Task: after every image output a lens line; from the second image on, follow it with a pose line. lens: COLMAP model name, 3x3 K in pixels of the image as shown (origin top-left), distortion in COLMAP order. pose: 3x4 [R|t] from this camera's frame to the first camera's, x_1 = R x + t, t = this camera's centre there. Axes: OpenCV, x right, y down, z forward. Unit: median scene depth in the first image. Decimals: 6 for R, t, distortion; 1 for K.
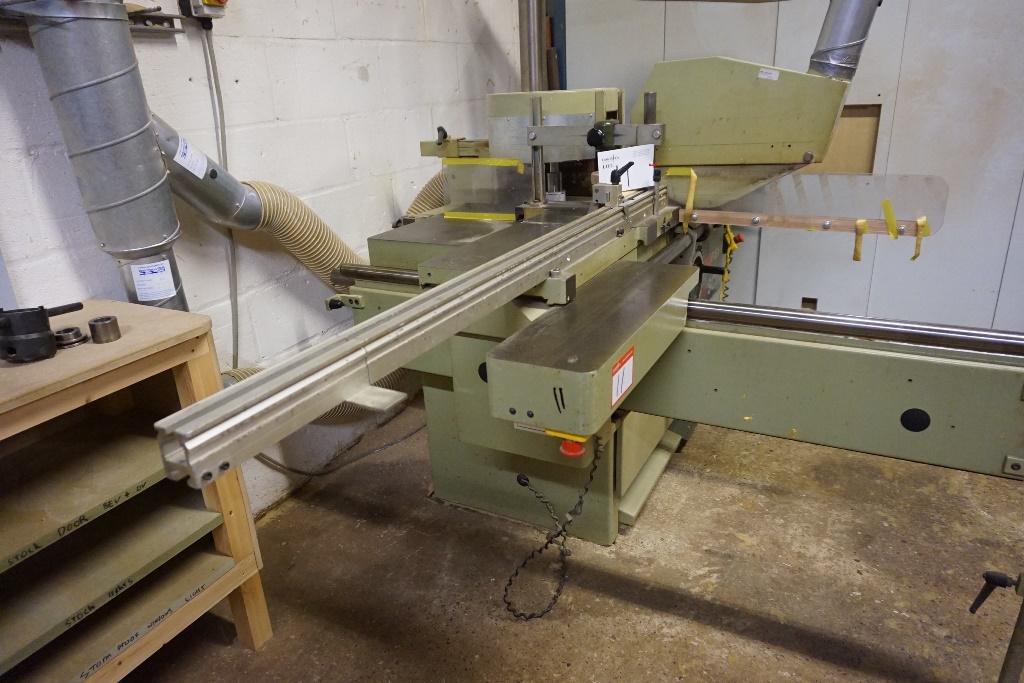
lens RADIAL K [[690.3, 0, 512.0], [0, 690.3, 341.5], [0, 0, 1]] dist [-0.044316, 0.030629]
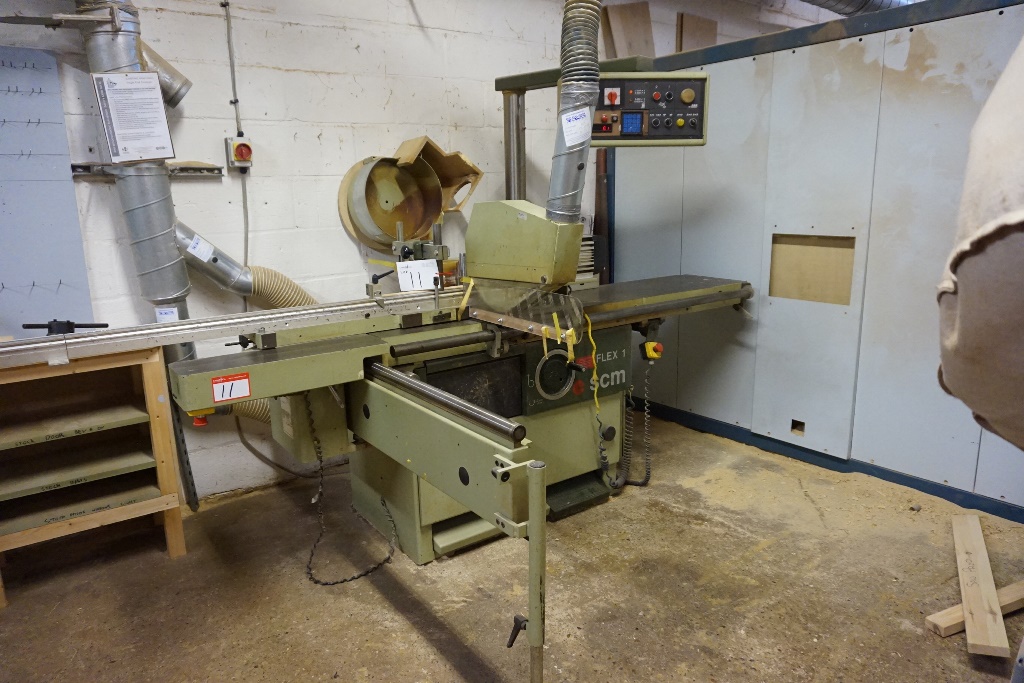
lens RADIAL K [[690.3, 0, 512.0], [0, 690.3, 341.5], [0, 0, 1]] dist [-0.044316, 0.030629]
pose [[0.897906, 0.120216, -0.423453, 0.829991], [-0.174095, 0.980535, -0.090790, -0.024544], [0.404296, 0.155242, 0.901357, -0.148977]]
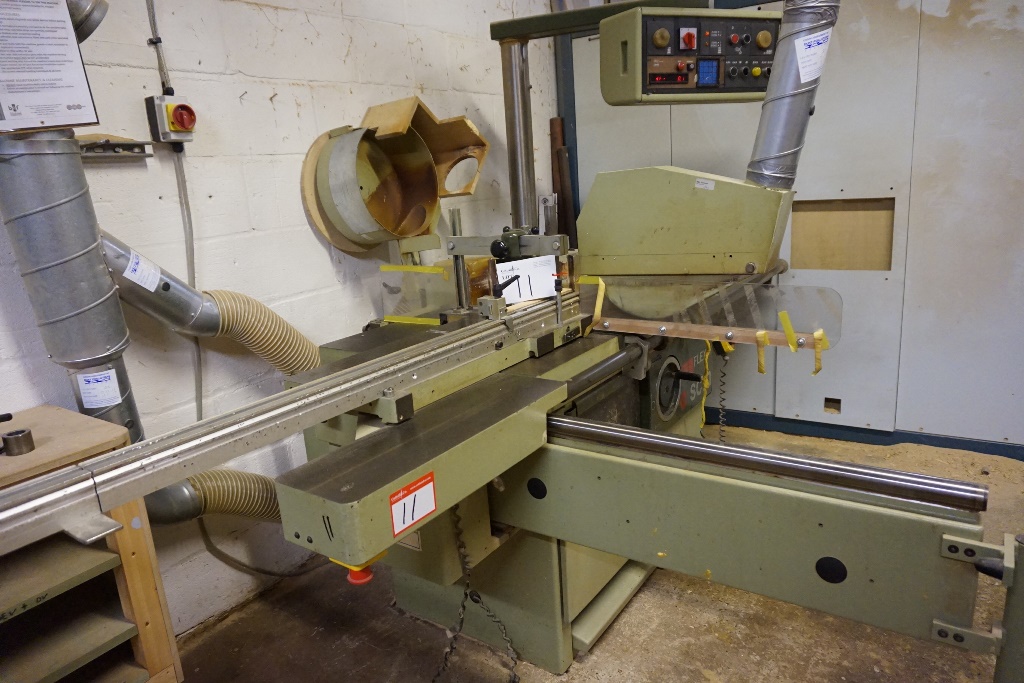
lens RADIAL K [[690.3, 0, 512.0], [0, 690.3, 341.5], [0, 0, 1]] dist [-0.044316, 0.030629]
pose [[0.992968, 0.006912, -0.118183, 0.193901], [-0.020153, 0.993592, -0.111216, -0.049553], [0.116656, 0.112815, 0.986744, 0.030680]]
